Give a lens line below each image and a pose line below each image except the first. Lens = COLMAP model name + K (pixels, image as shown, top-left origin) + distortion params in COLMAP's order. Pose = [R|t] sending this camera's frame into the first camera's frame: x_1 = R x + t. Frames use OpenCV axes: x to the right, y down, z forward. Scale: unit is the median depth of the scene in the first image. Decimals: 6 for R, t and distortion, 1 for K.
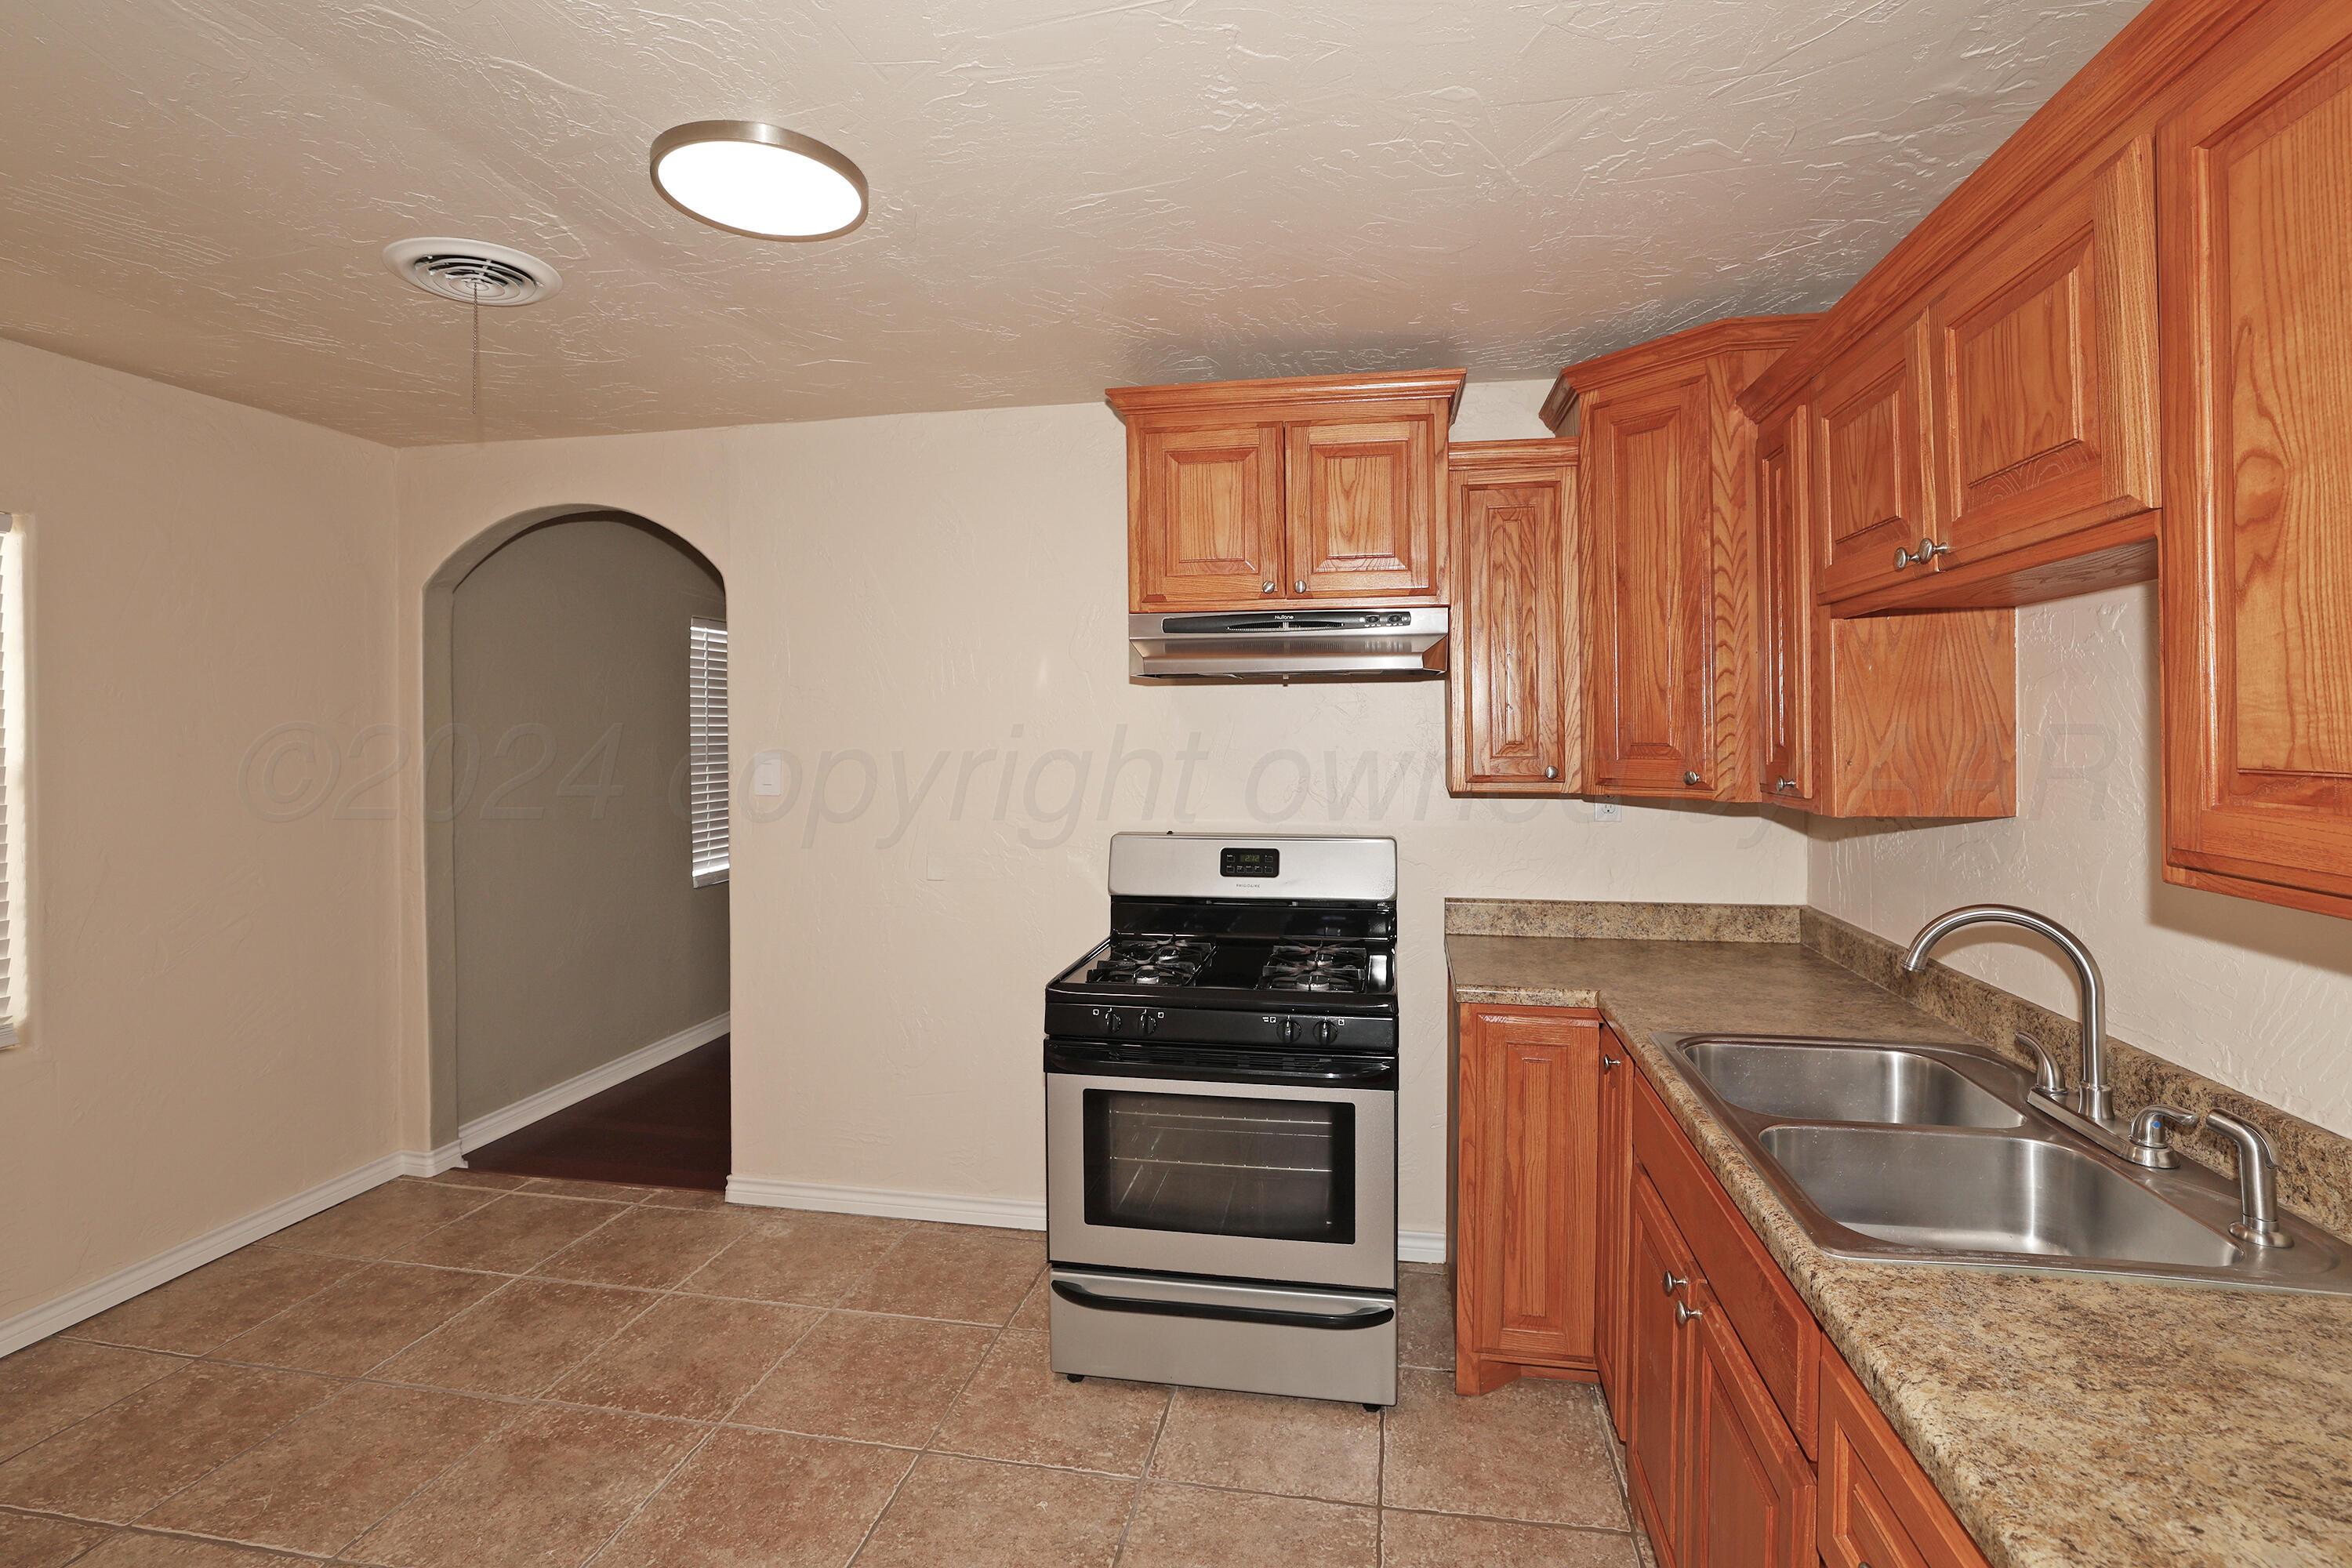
lens RADIAL K [[1075.3, 0, 1206.2], [0, 1075.3, 716.1], [0, 0, 1]] dist [-0.053440, 0.012428]
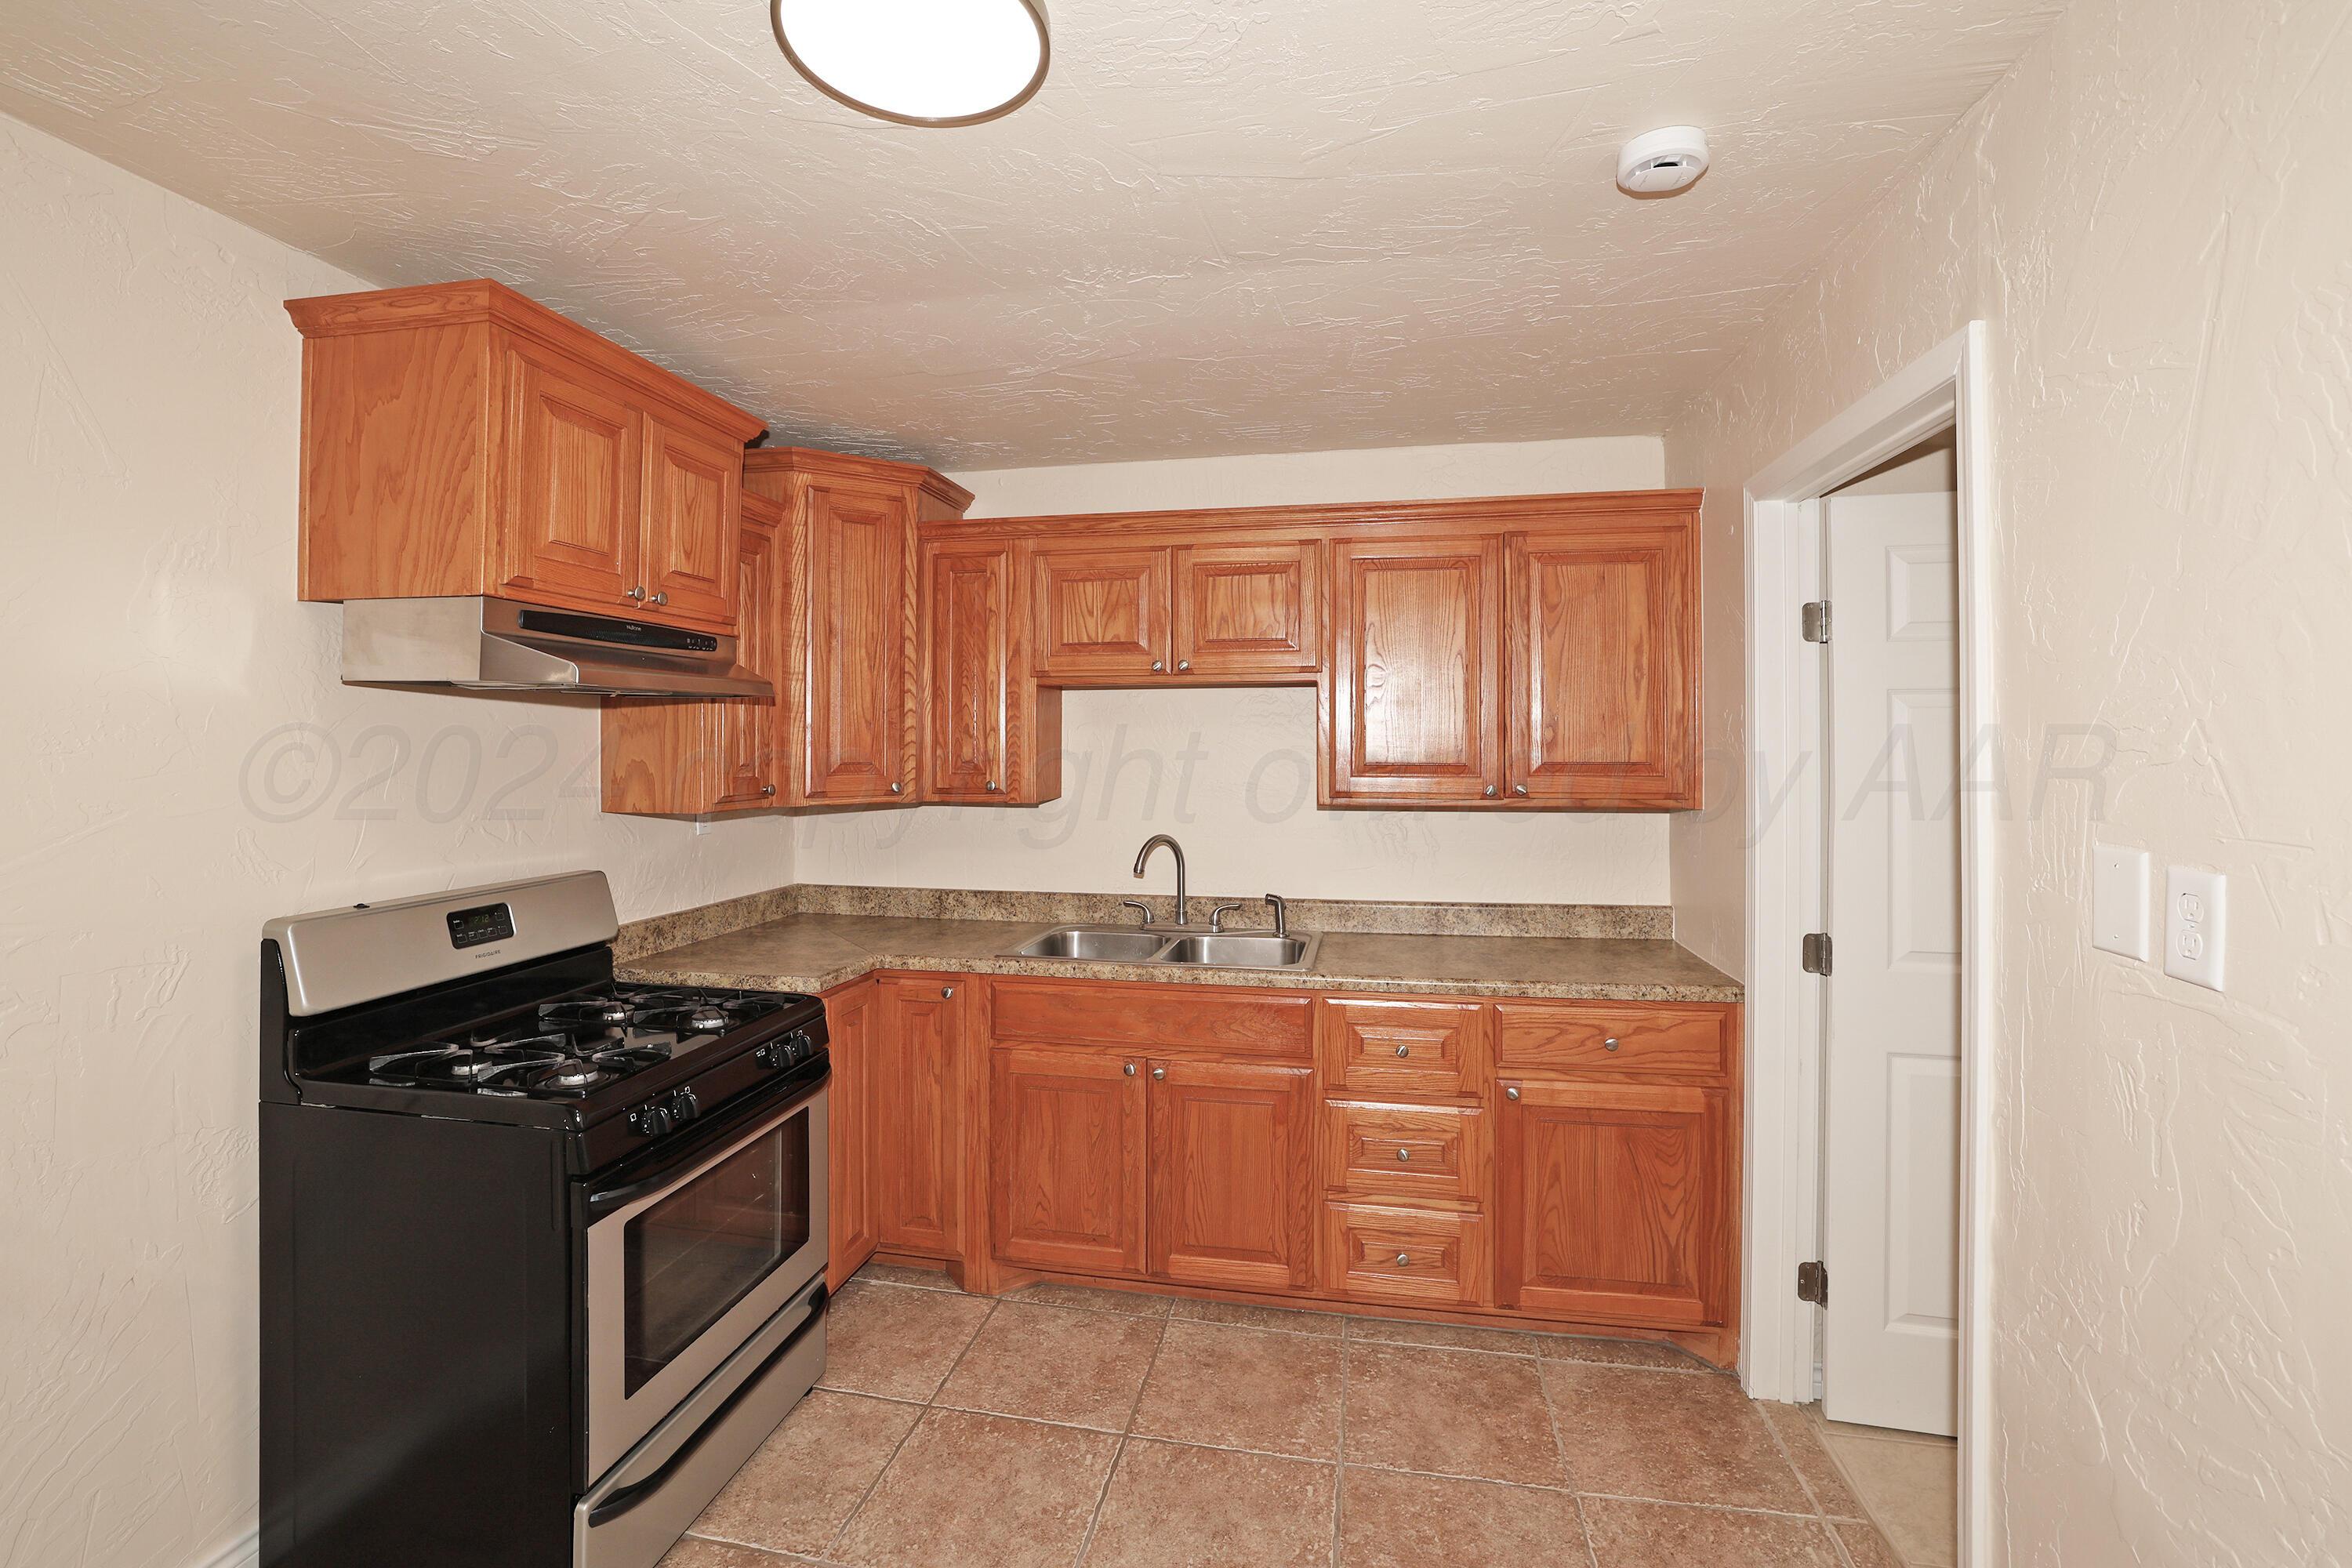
lens RADIAL K [[1027.3, 0, 1169.9], [0, 1027.3, 728.0], [0, 0, 1]] dist [-0.047292, 0.017404]
pose [[0.028094, 0.018531, 0.999434, -0.684893], [-0.009332, 0.999789, -0.018276, 0.001758], [-0.999562, -0.008813, 0.028261, 0.484918]]
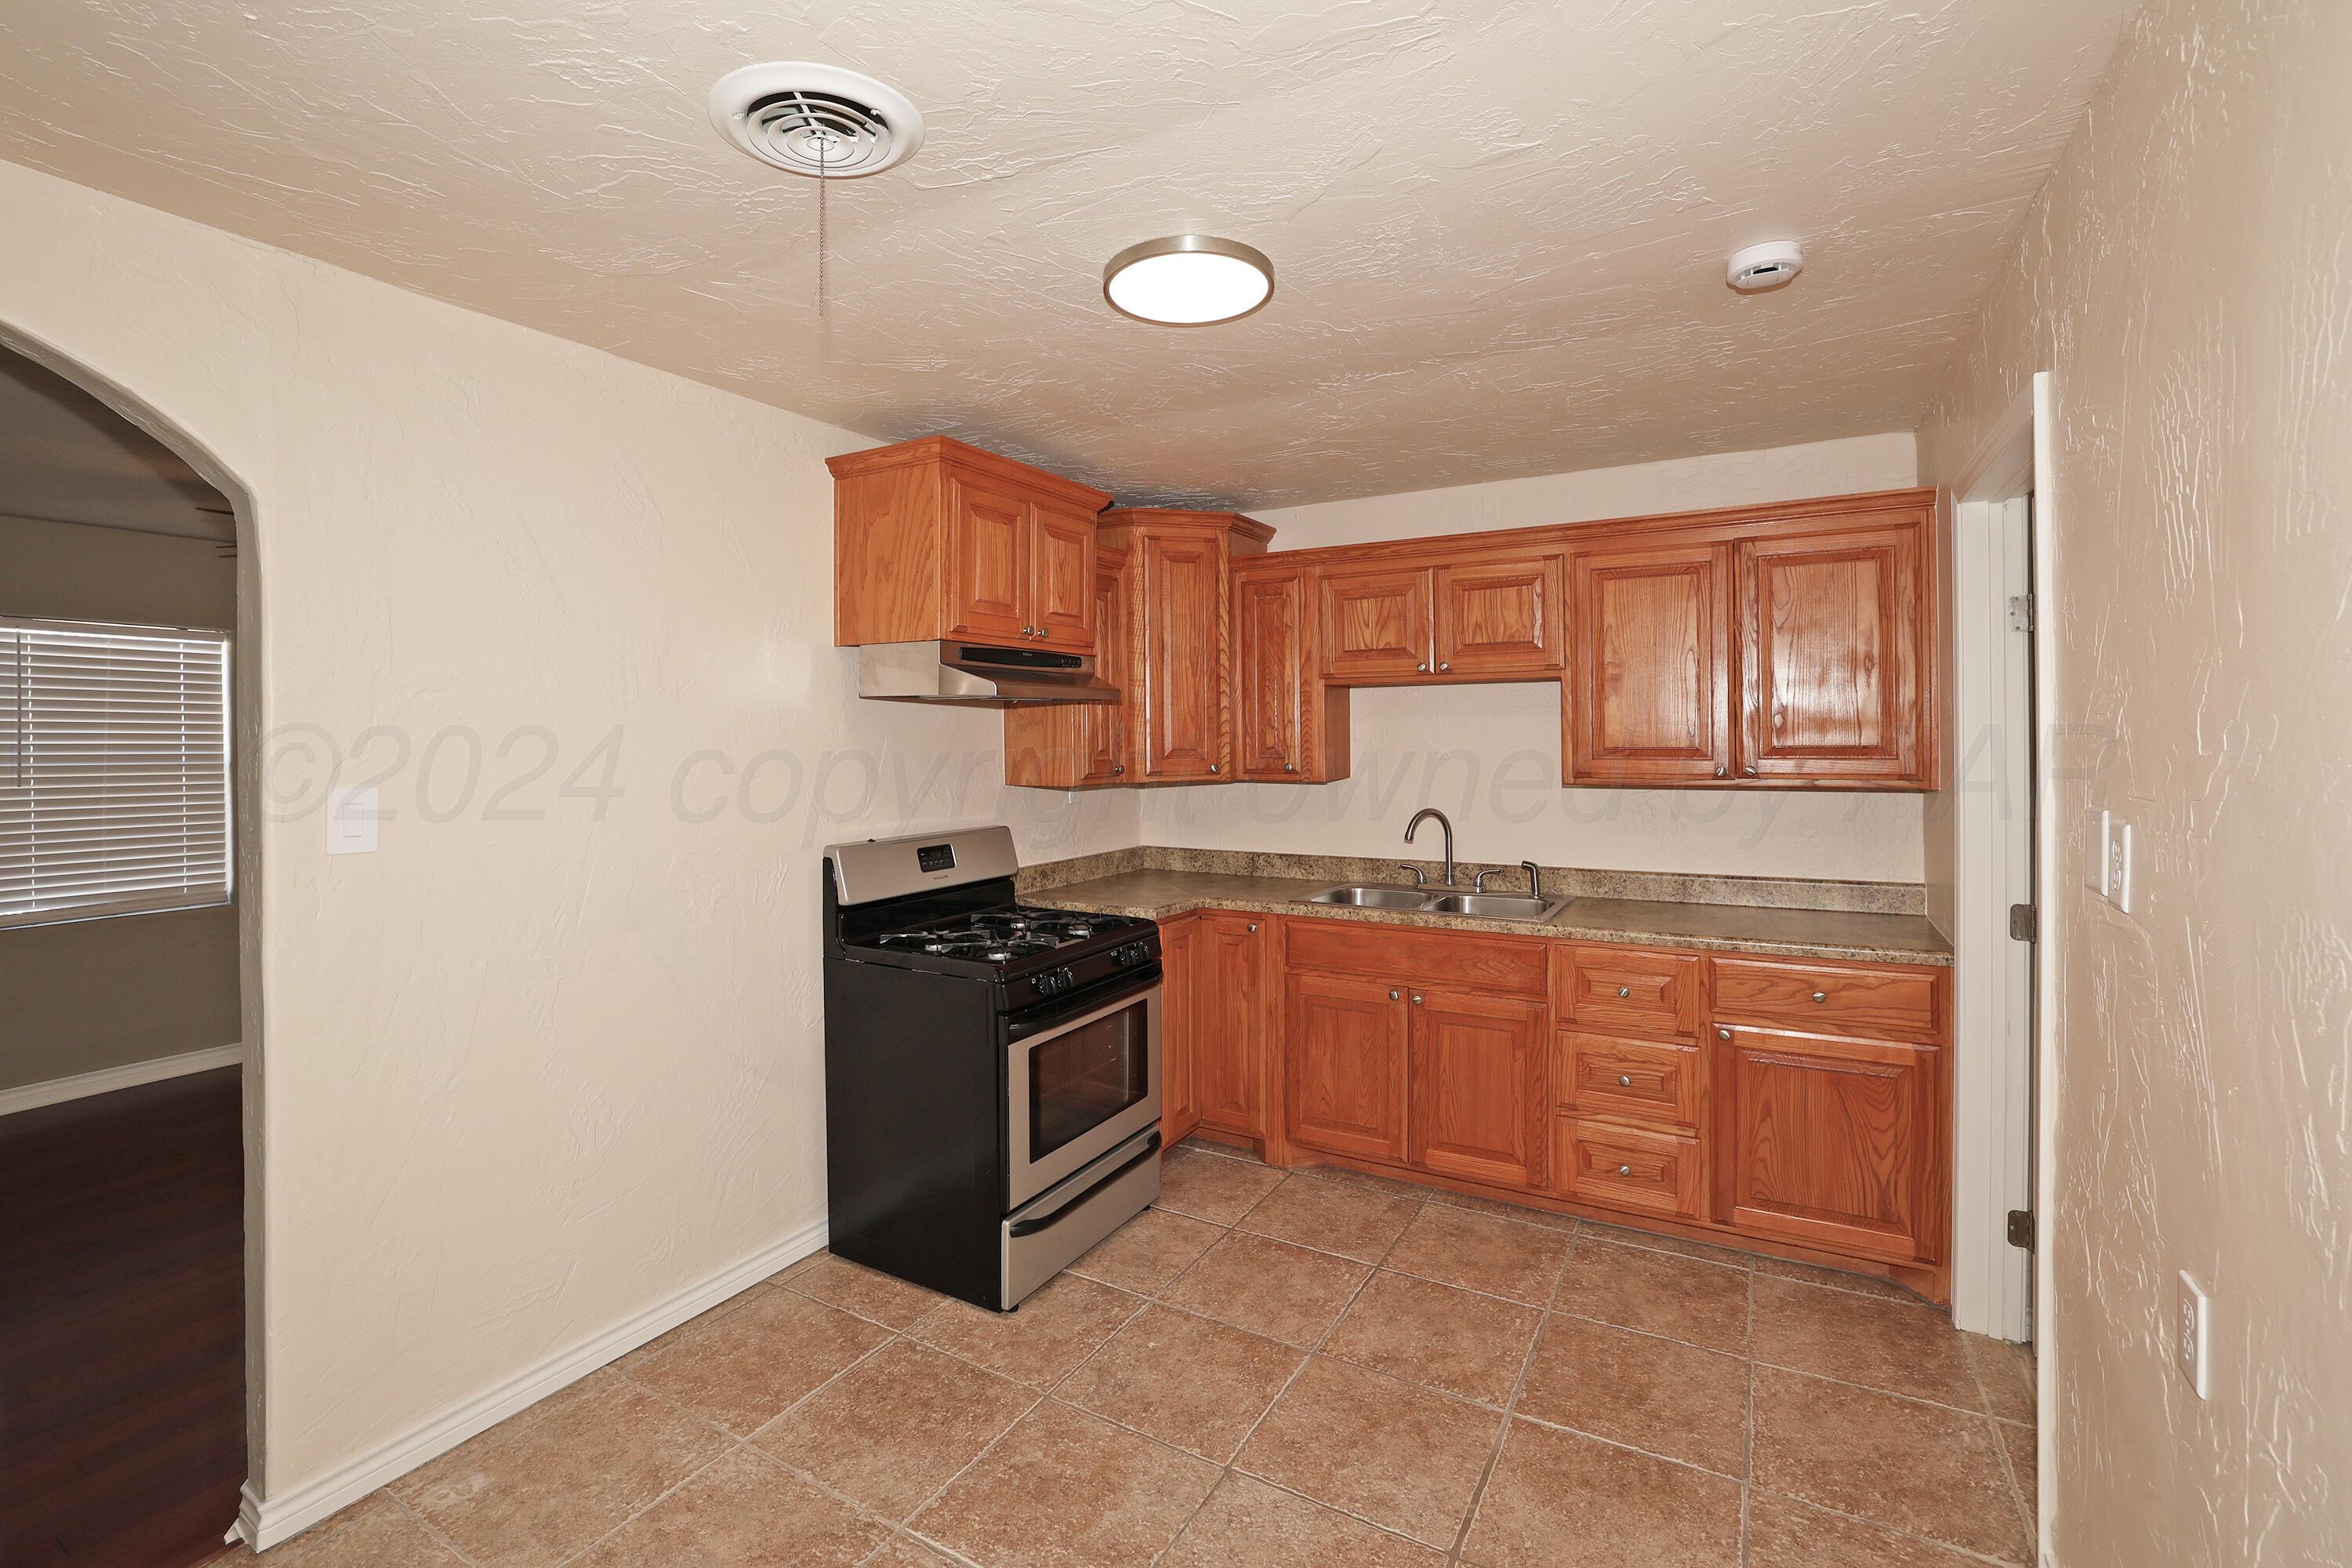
lens RADIAL K [[1027.3, 0, 1169.9], [0, 1027.3, 728.0], [0, 0, 1]] dist [-0.047292, 0.017404]
pose [[0.353379, 0.006303, 0.935459, -0.916393], [-0.001940, 0.999980, -0.006005, 0.001881], [-0.935478, 0.000307, 0.353385, 0.375007]]
